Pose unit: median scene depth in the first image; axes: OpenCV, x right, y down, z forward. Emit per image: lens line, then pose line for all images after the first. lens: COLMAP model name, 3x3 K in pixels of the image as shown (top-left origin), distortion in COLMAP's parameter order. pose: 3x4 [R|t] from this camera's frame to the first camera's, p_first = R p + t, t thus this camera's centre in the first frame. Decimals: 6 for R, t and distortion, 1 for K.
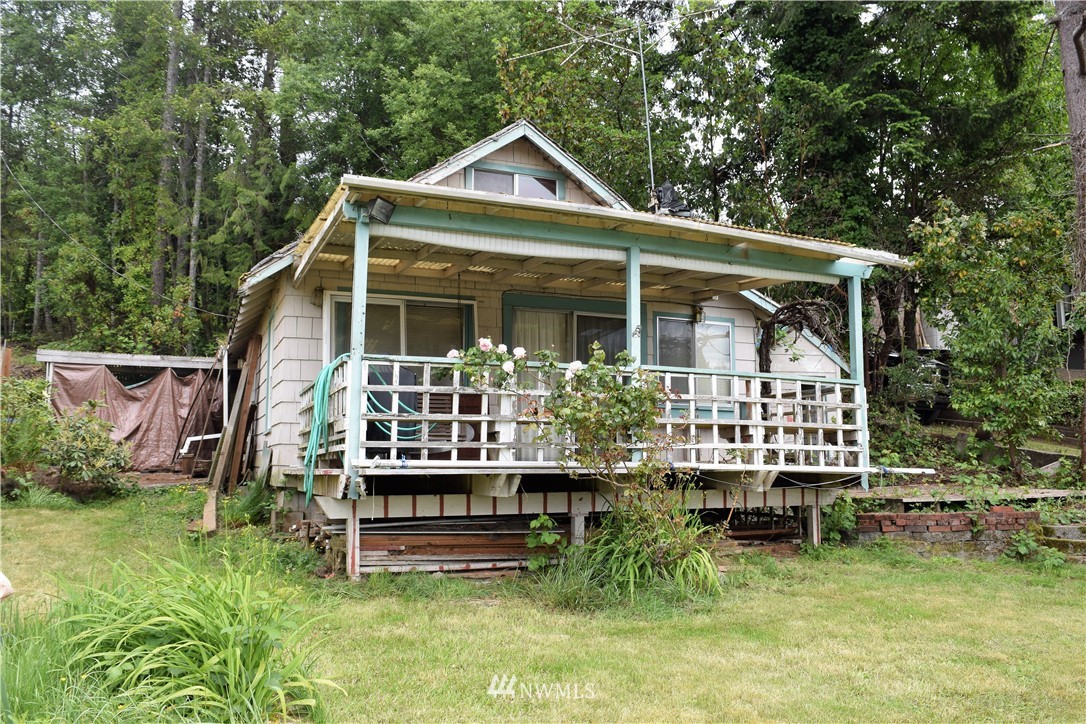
lens RADIAL K [[851.8, 0, 543.0], [0, 851.8, 362.0], [0, 0, 1]] dist [-0.098787, 0.024443]
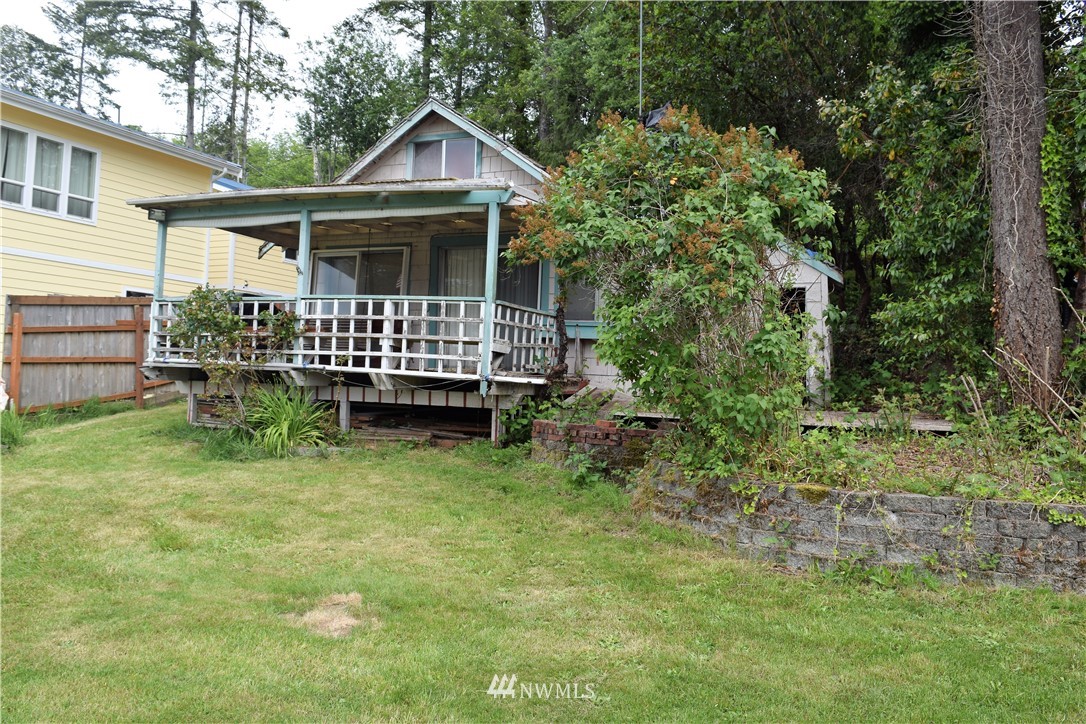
lens RADIAL K [[851.8, 0, 543.0], [0, 851.8, 362.0], [0, 0, 1]] dist [-0.098787, 0.024443]
pose [[0.722517, 0.013042, -0.691230, 1.244152], [0.045847, 0.996717, 0.066728, 0.035852], [0.689831, -0.079903, 0.719547, 0.241916]]
